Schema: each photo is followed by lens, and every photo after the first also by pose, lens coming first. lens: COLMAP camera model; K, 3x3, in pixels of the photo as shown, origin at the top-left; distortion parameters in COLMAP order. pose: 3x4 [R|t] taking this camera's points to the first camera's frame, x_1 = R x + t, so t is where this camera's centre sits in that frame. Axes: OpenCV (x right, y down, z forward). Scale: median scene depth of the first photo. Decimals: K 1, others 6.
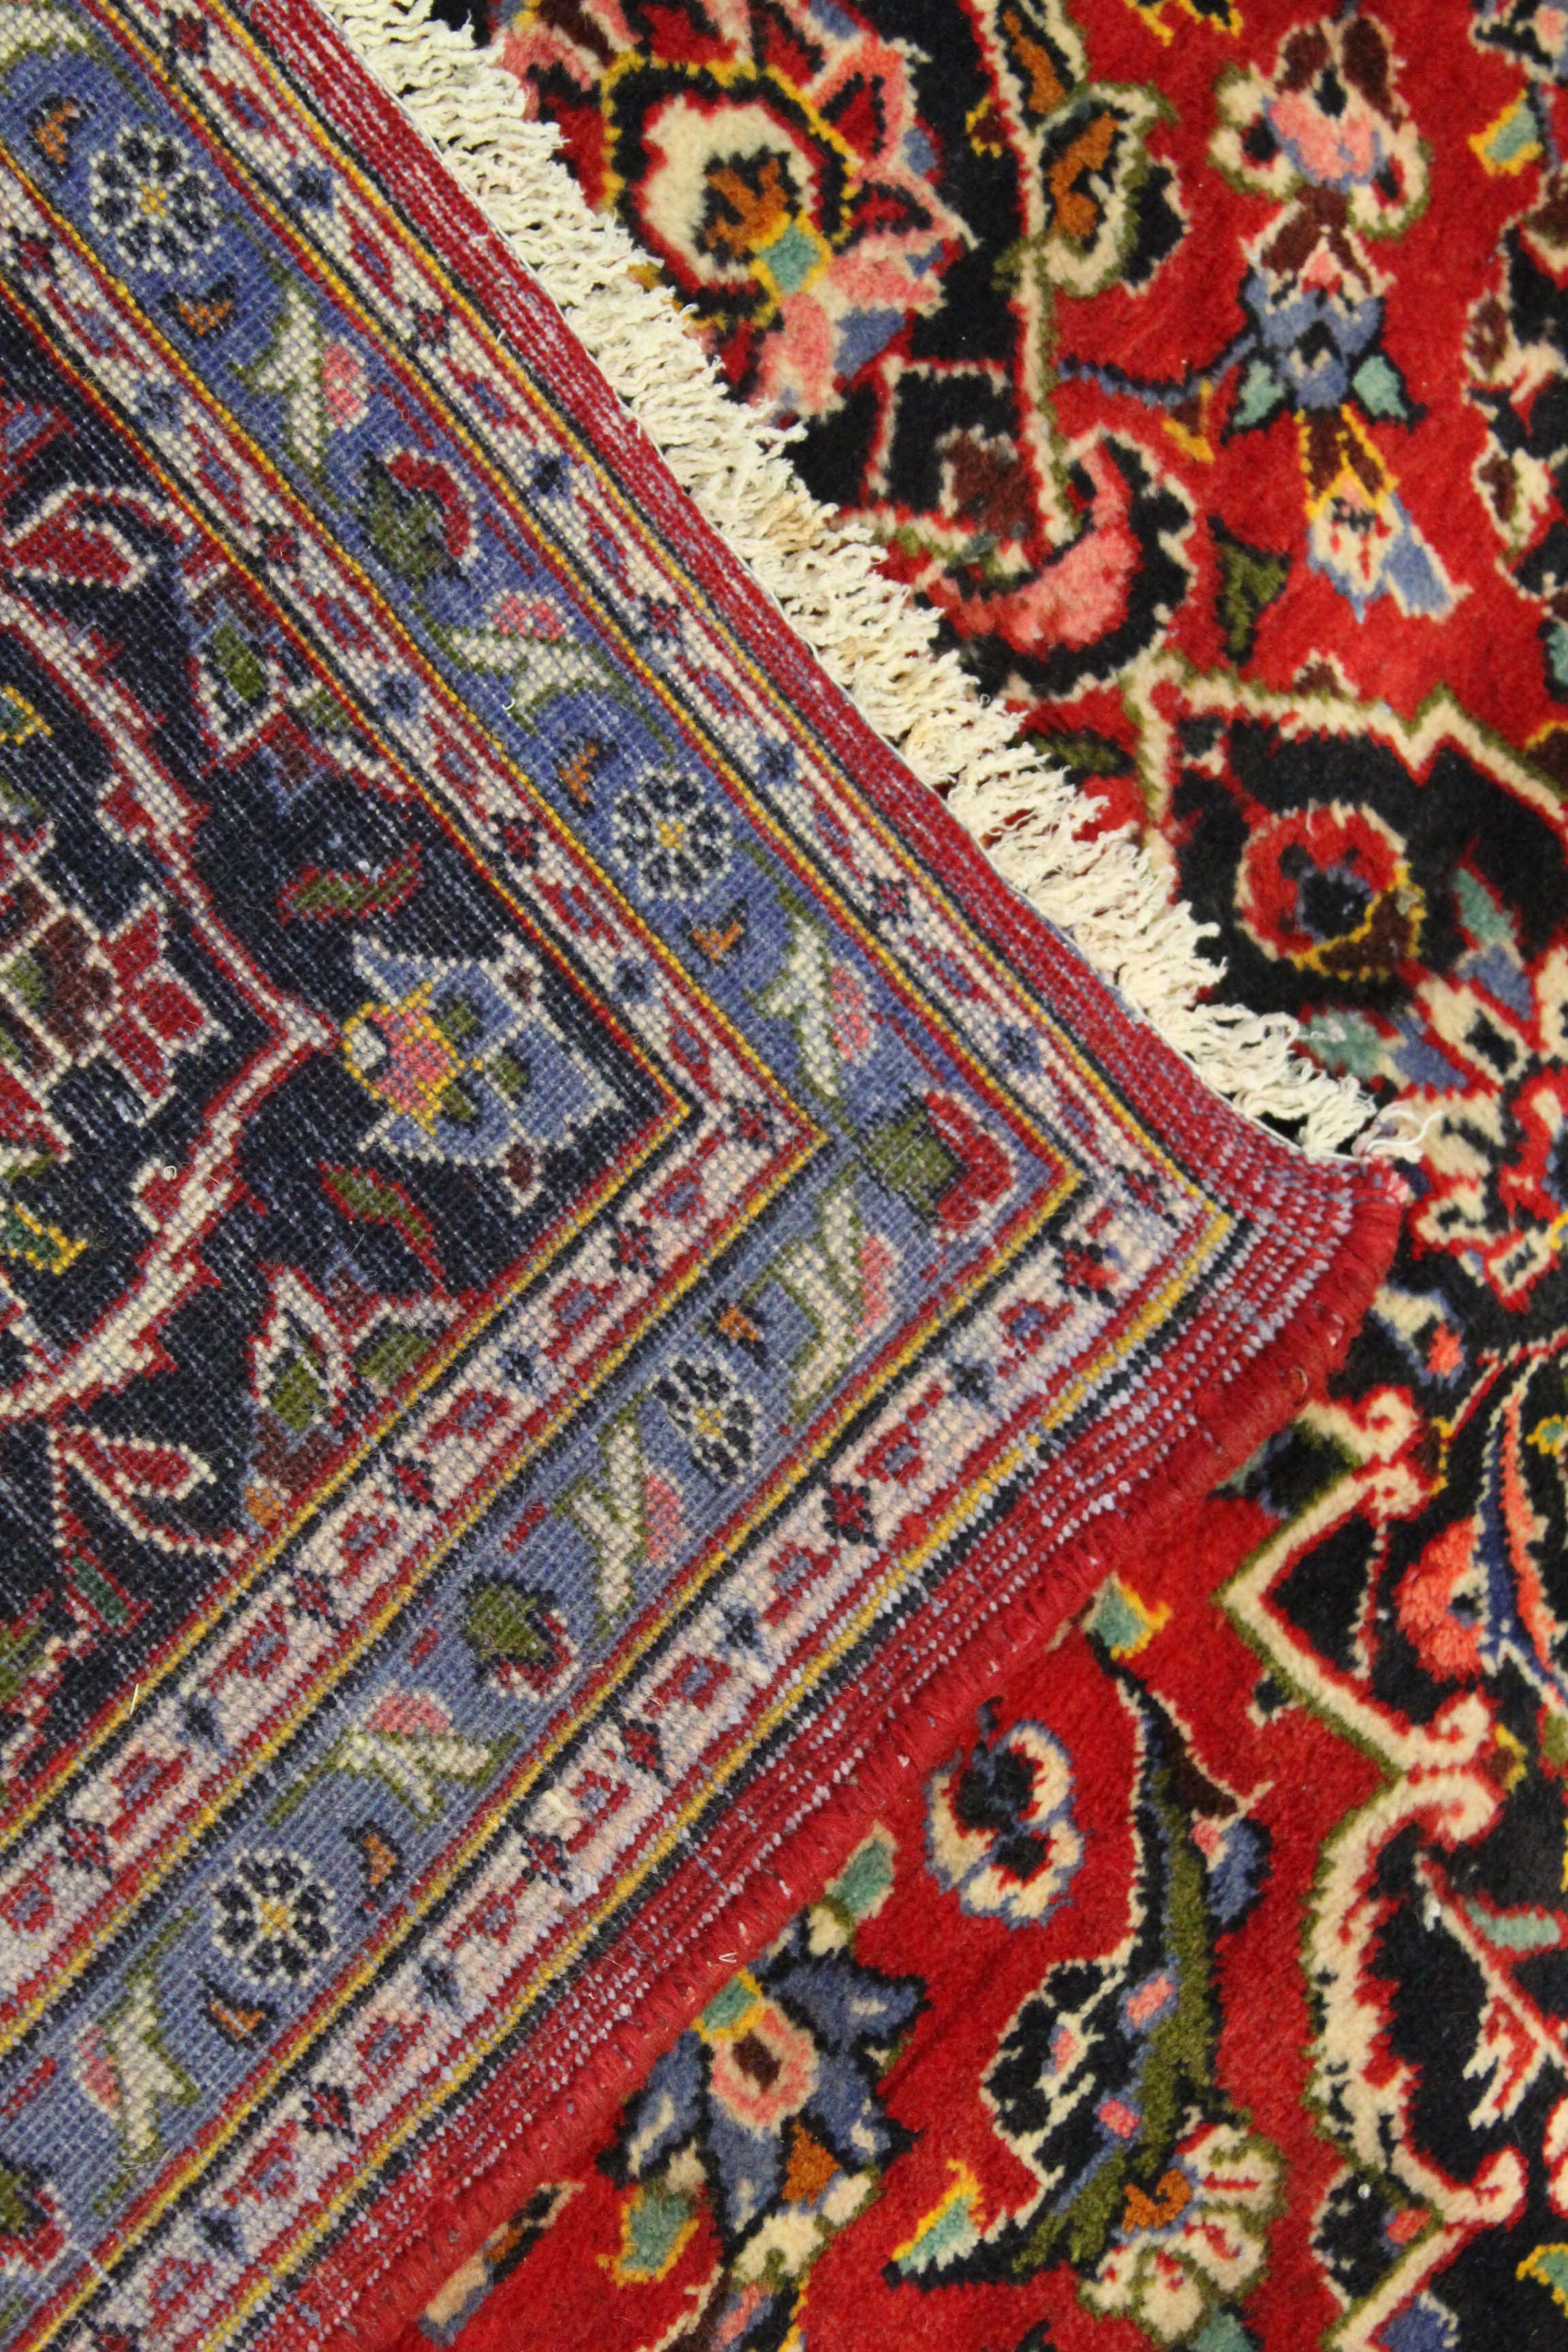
lens RADIAL K [[5661.5, 0, 867.0], [0, 5661.5, 1191.8], [0, 0, 1]] dist [0.077763, 0.270382]
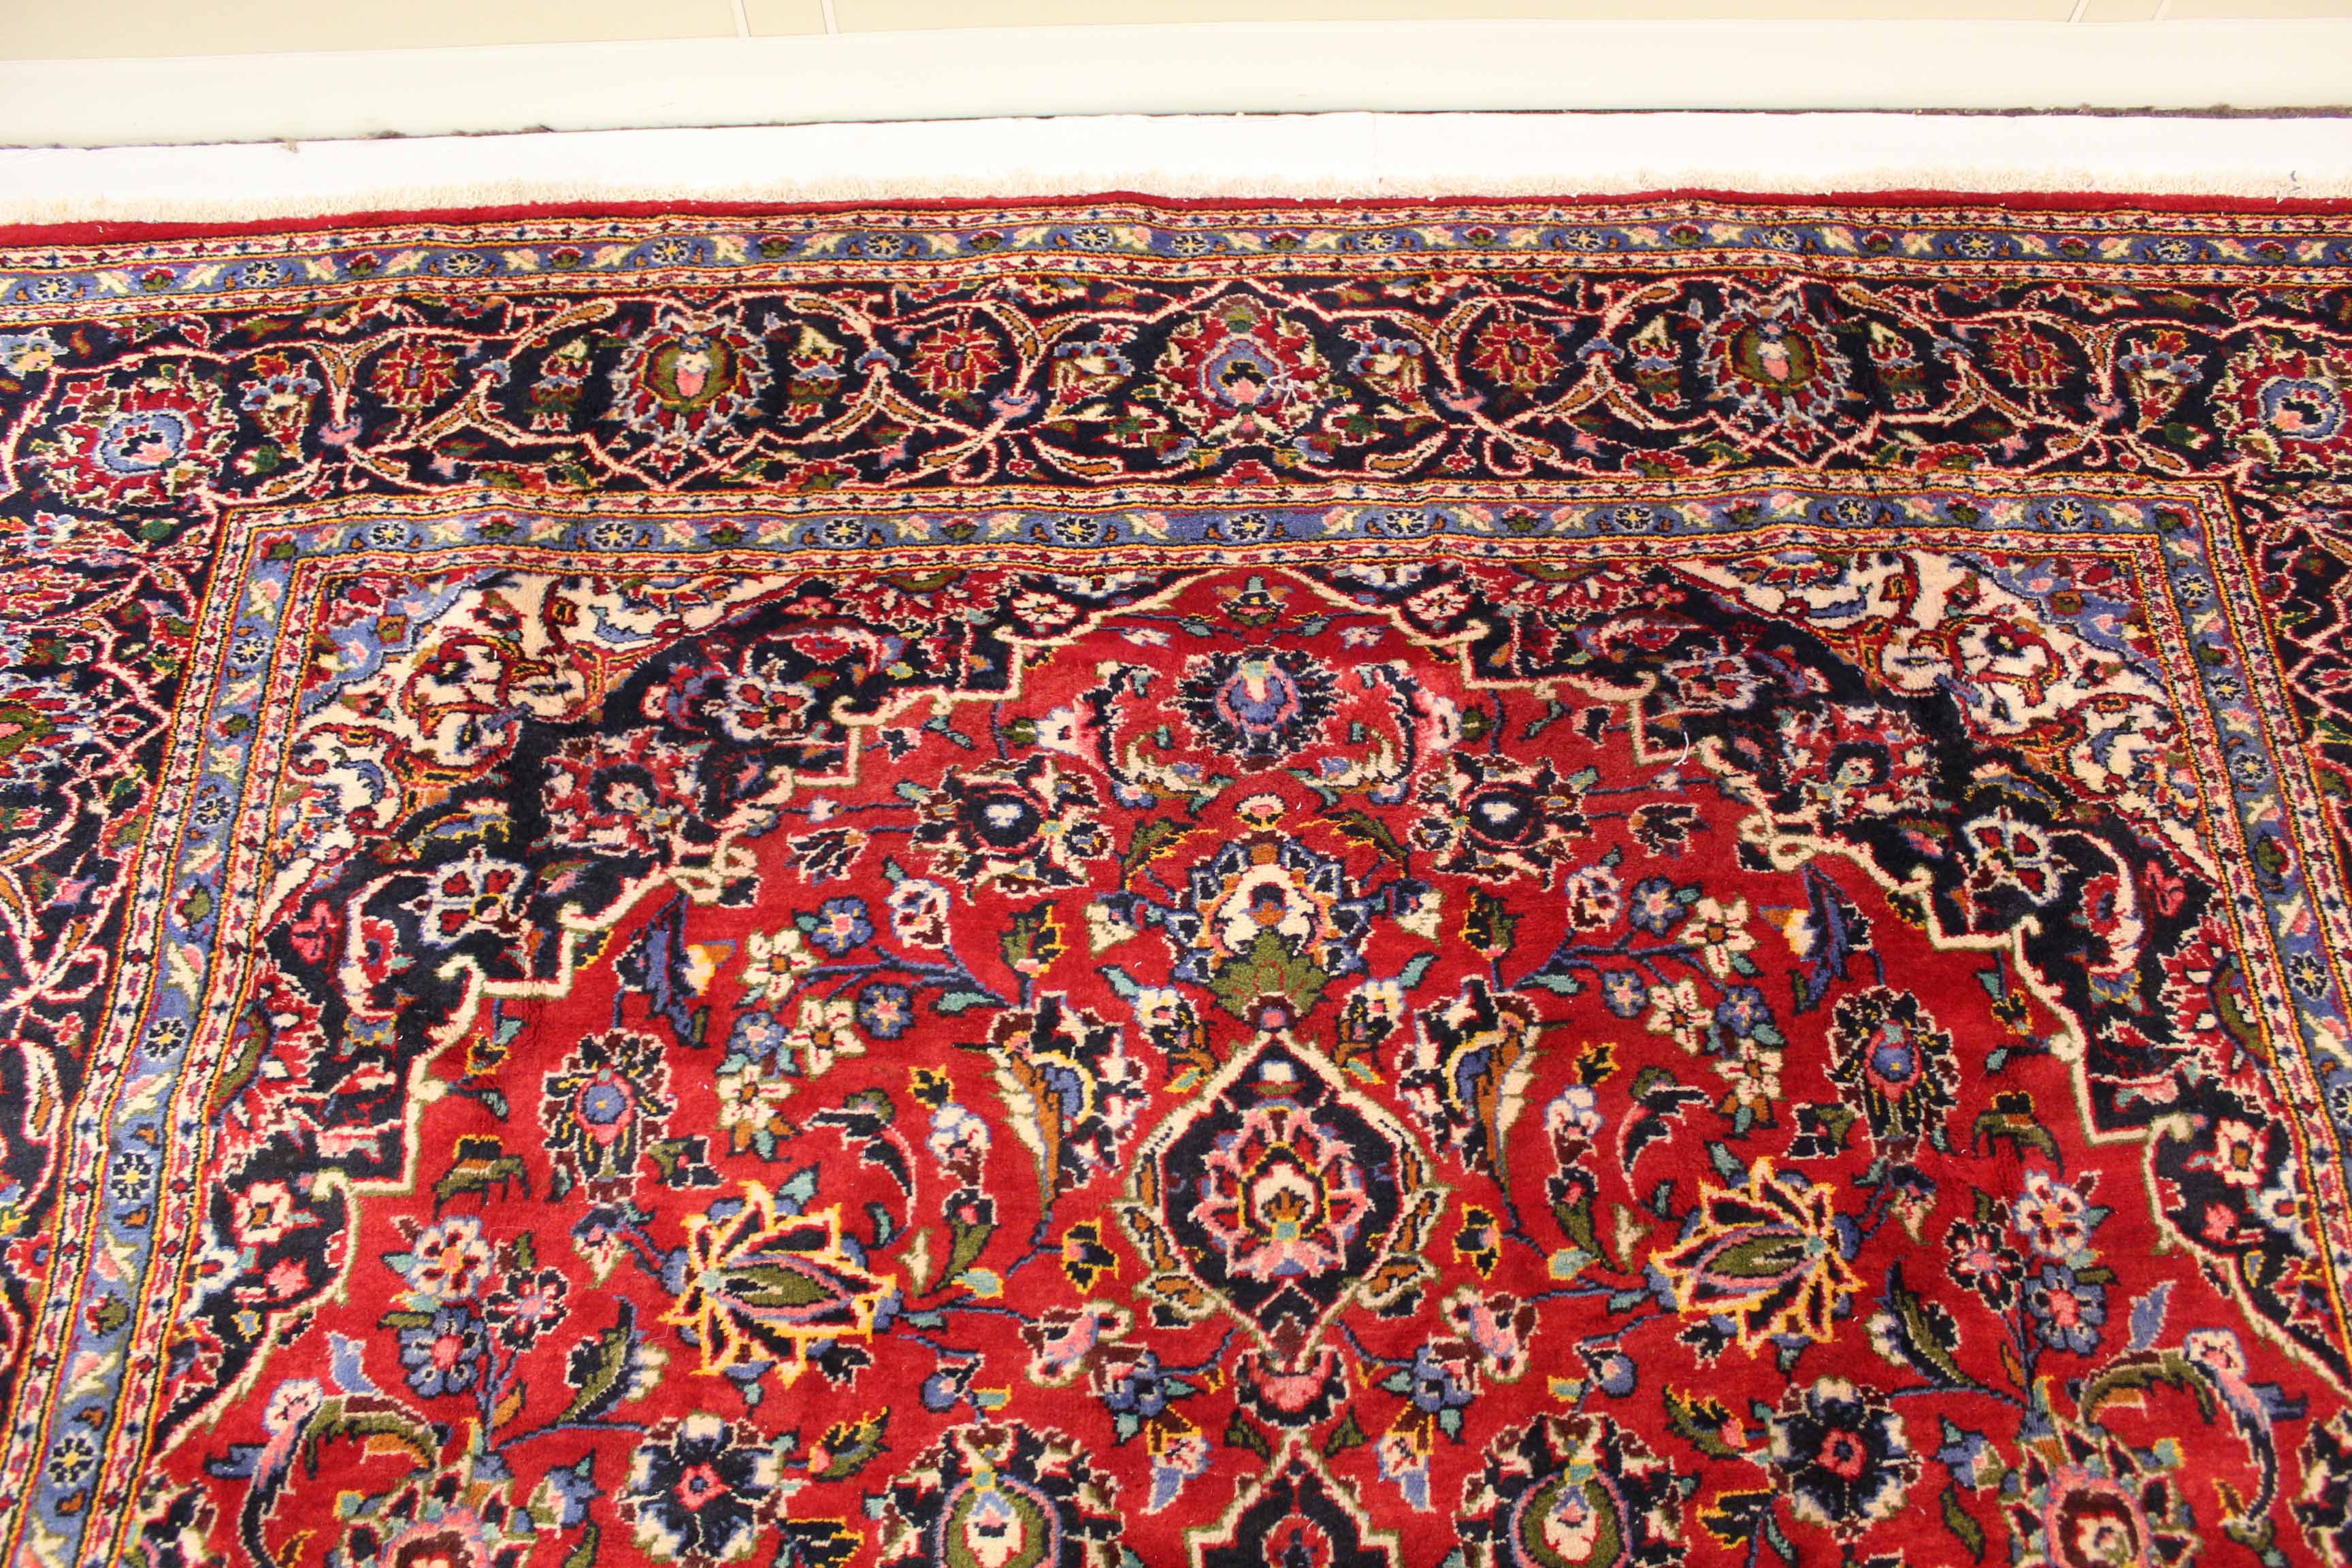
lens RADIAL K [[1930.8, 0, 1182.6], [0, 1930.8, 793.8], [0, 0, 1]] dist [-0.163759, 0.141088]
pose [[0.644141, 0.365559, -0.671900, 0.512853], [-0.683050, 0.670259, -0.290164, -0.000883], [0.344275, 0.645848, 0.681436, 0.206560]]
